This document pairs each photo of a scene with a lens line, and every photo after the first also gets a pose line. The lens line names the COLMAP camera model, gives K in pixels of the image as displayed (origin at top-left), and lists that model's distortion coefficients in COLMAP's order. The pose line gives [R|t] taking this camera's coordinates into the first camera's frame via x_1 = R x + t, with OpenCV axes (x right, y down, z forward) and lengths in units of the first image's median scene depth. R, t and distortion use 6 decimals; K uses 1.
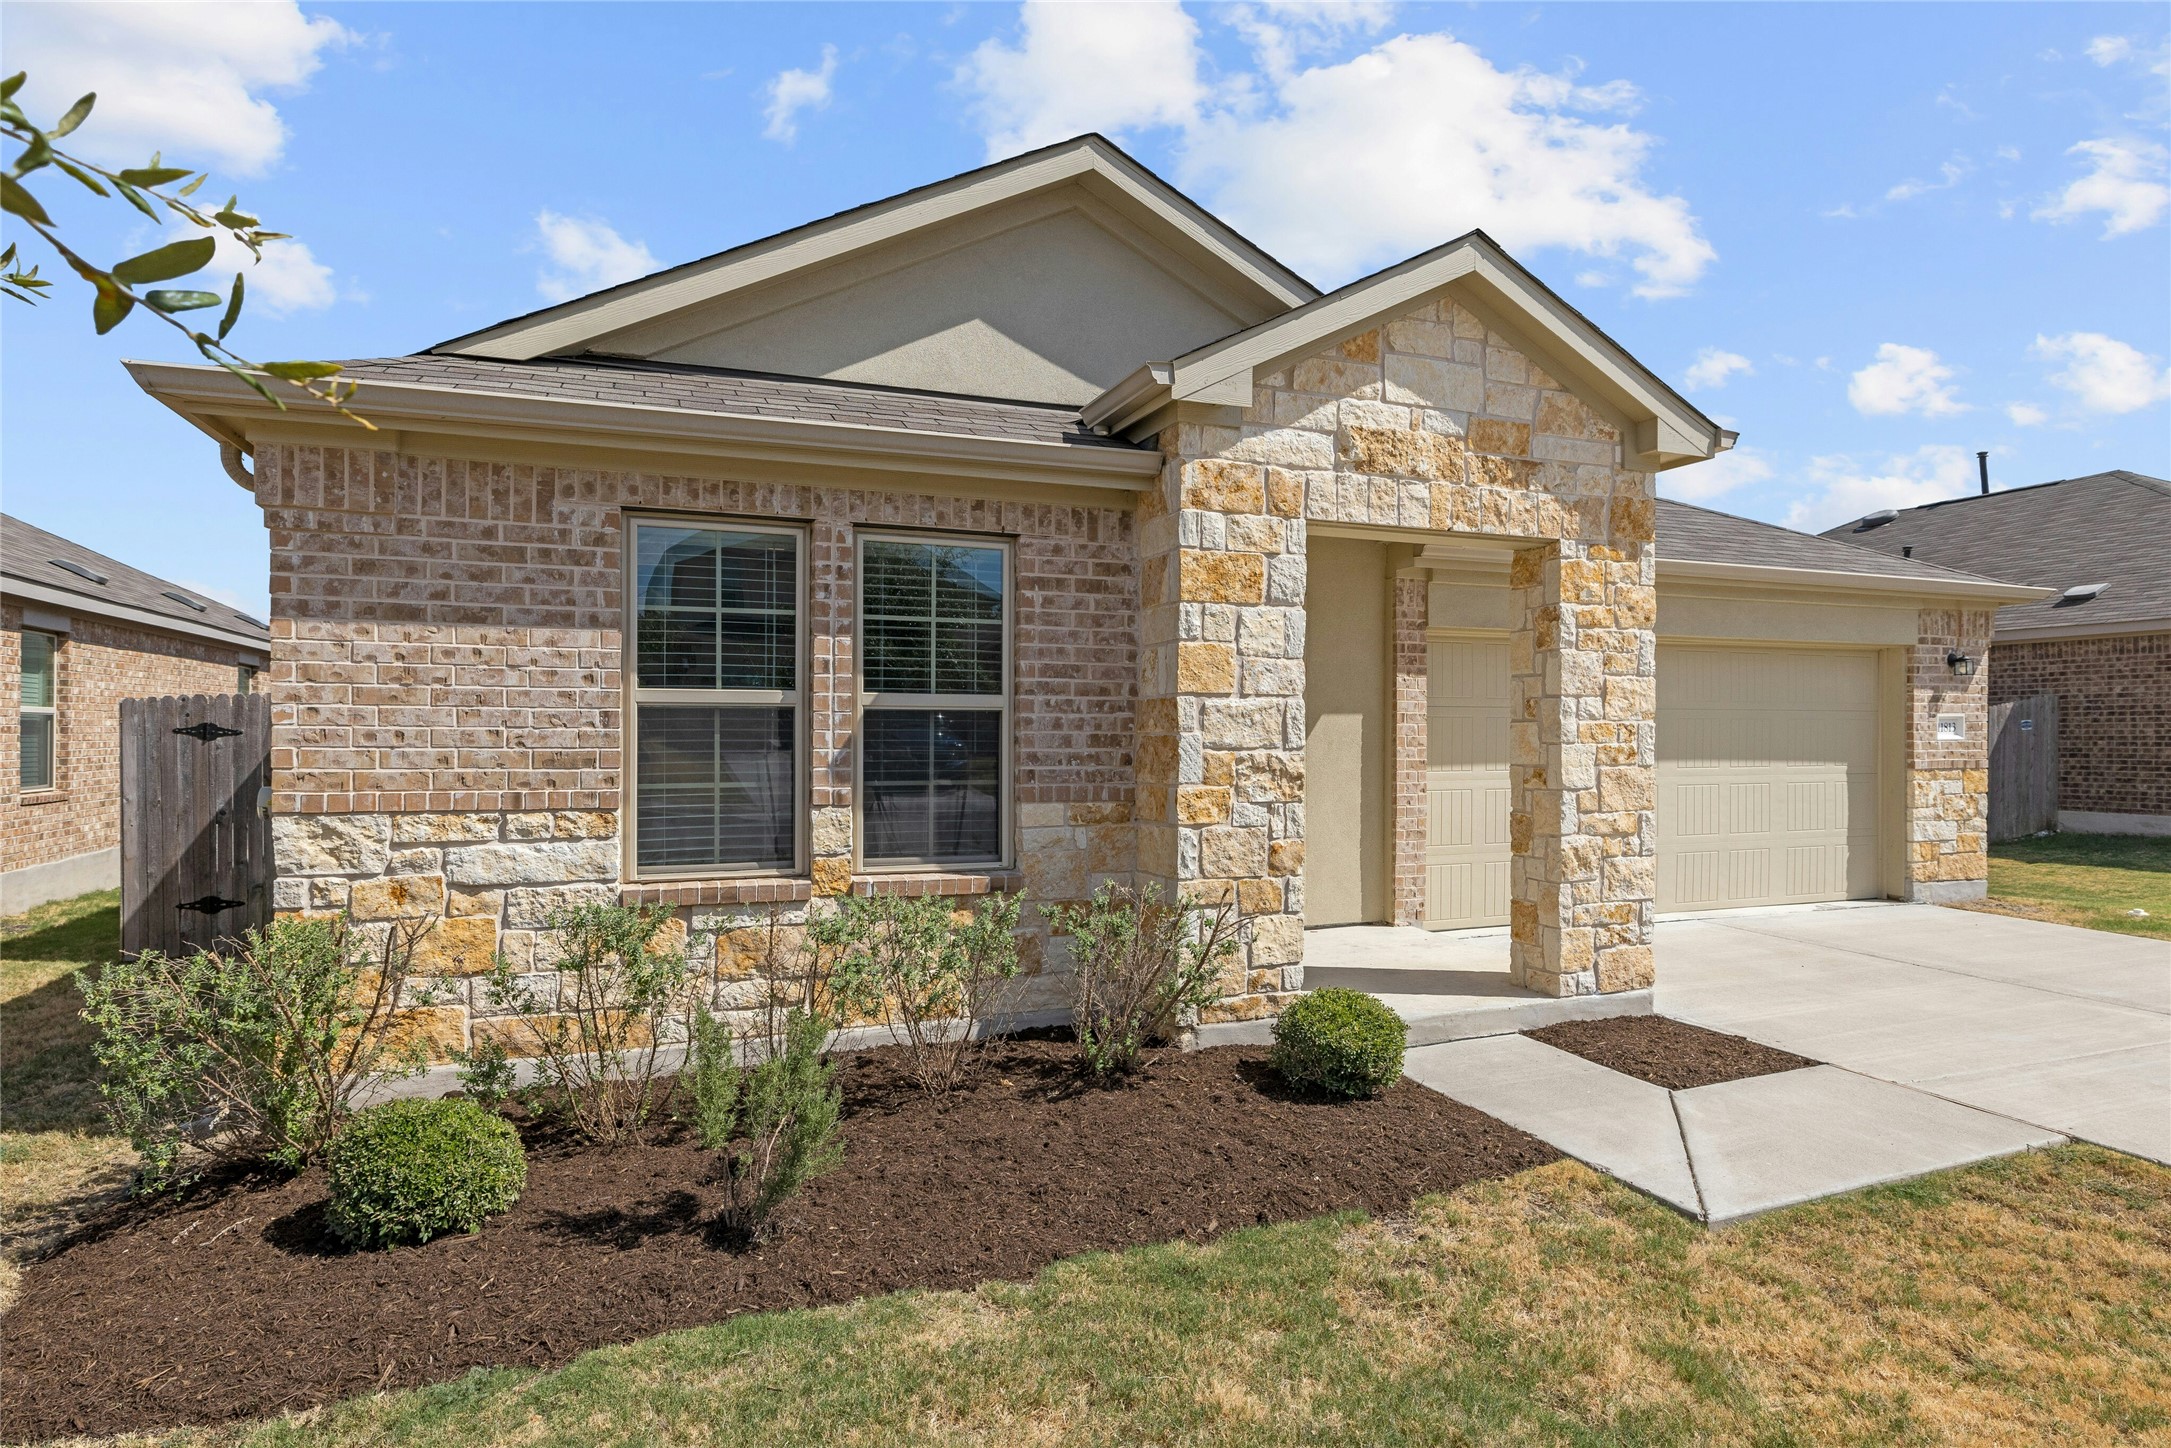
lens RADIAL K [[1023.5, 0, 1006.4], [0, 1023.5, 744.8], [0, 0, 1]] dist [-0.000554, 0.000198]
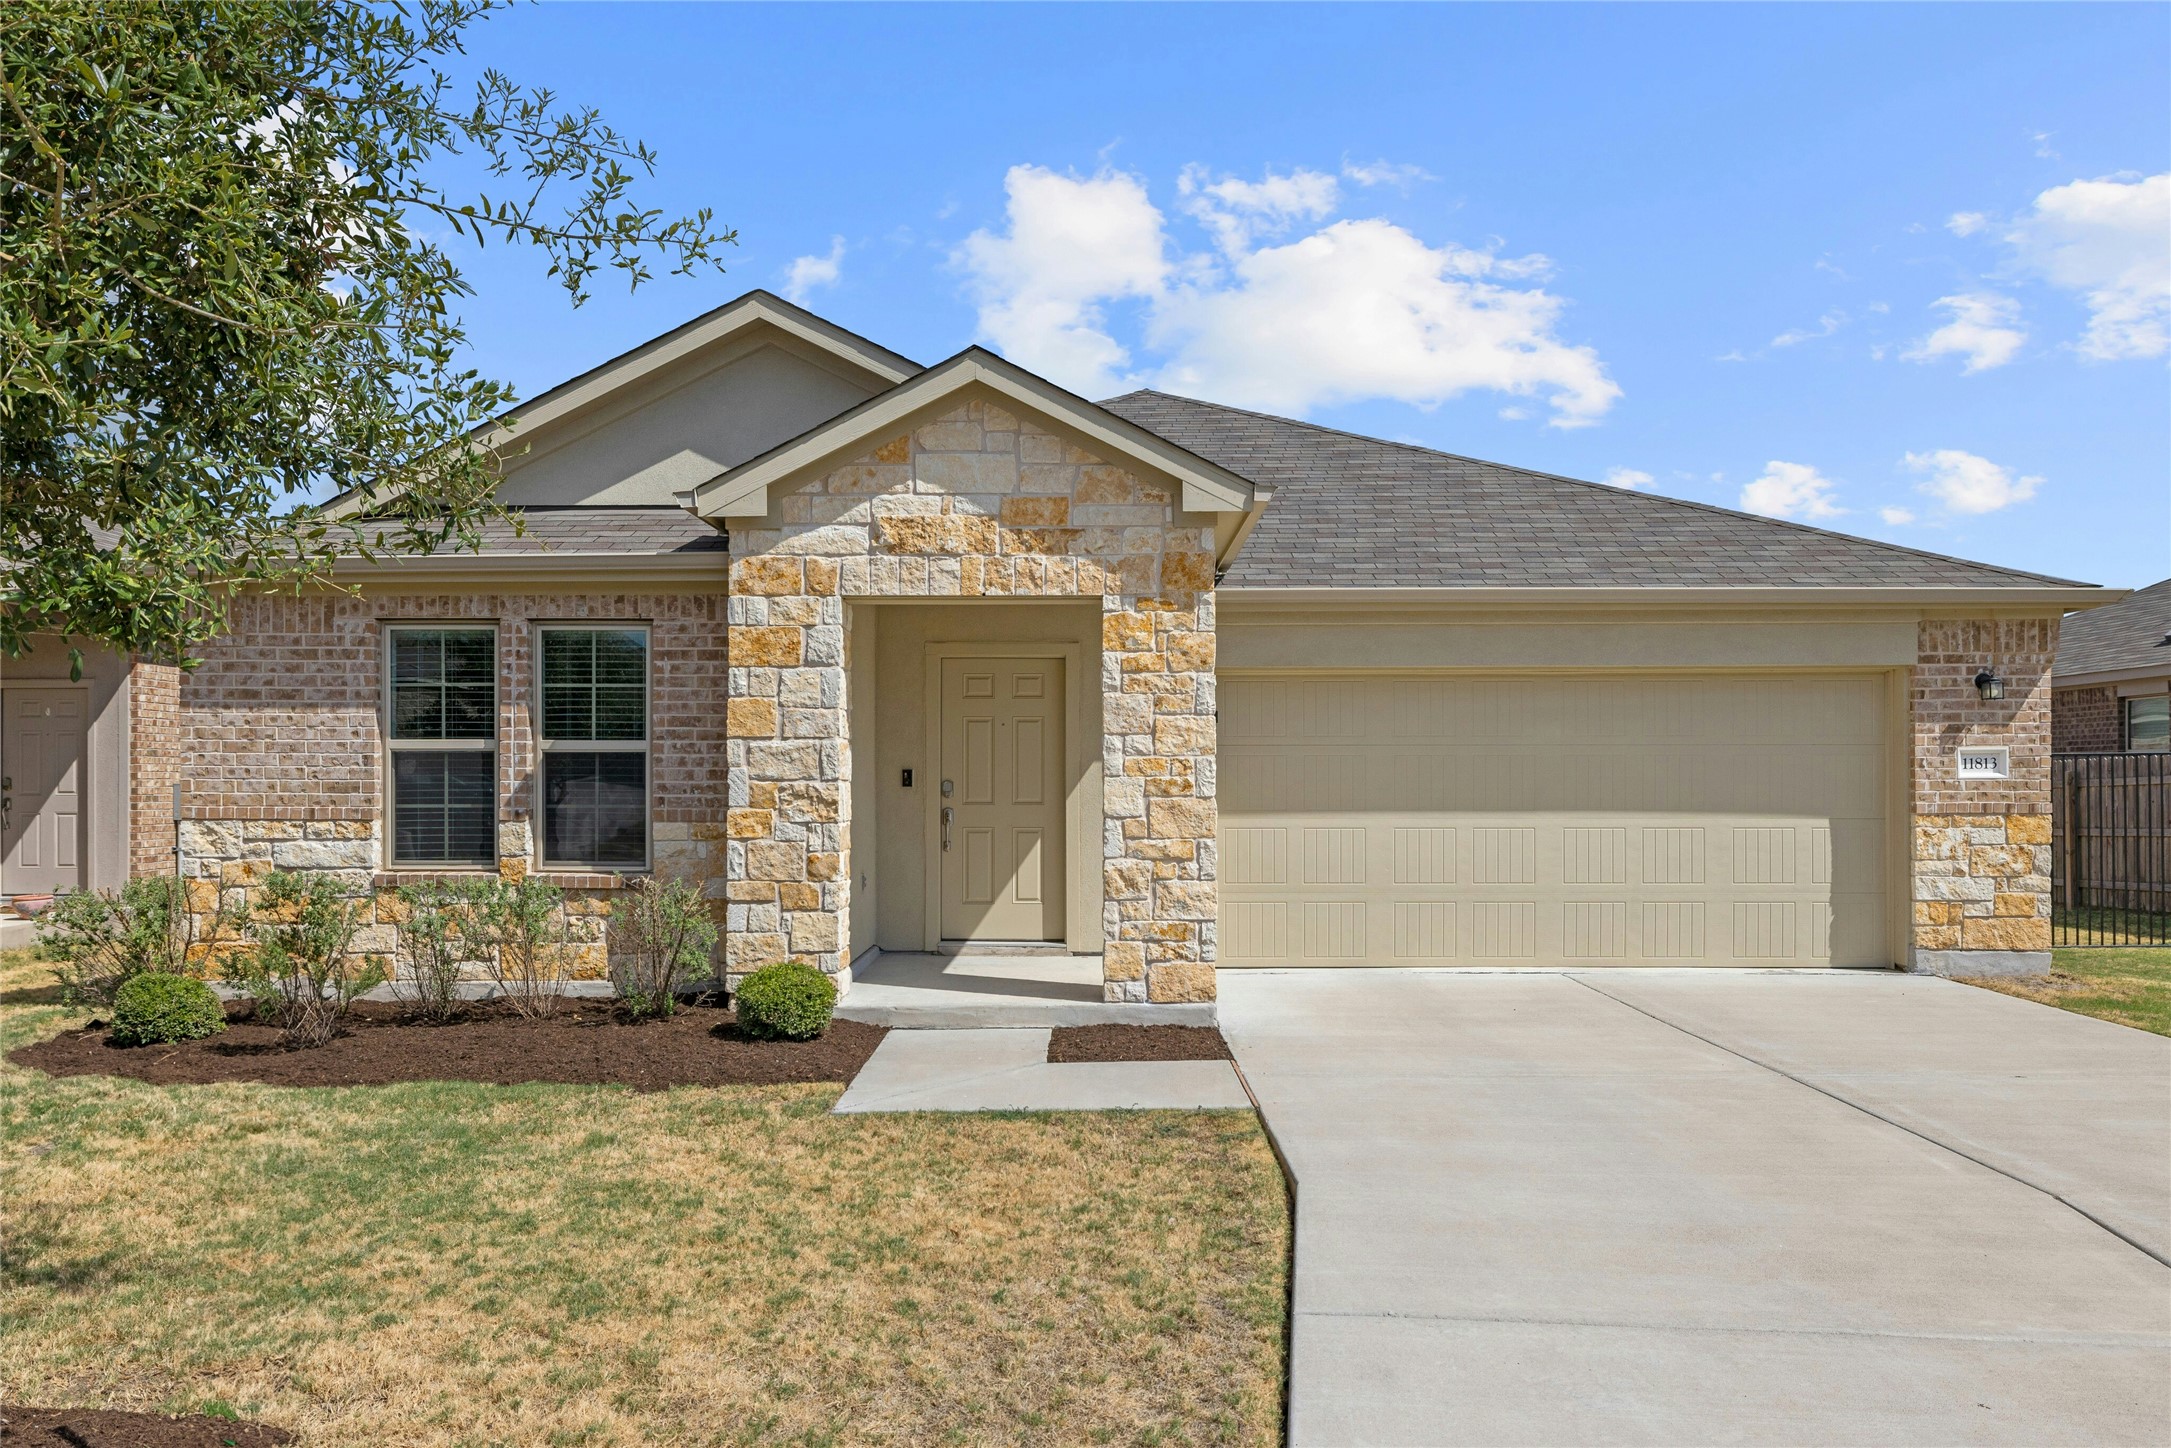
lens RADIAL K [[1243.1, 0, 1095.2], [0, 1243.1, 799.4], [0, 0, 1]] dist [-0.004275, -0.000627]
pose [[0.943162, 0.001832, -0.332328, 1.087594], [-0.002636, 0.999995, -0.001967, 0.029252], [0.332322, 0.002731, 0.943162, -0.323693]]
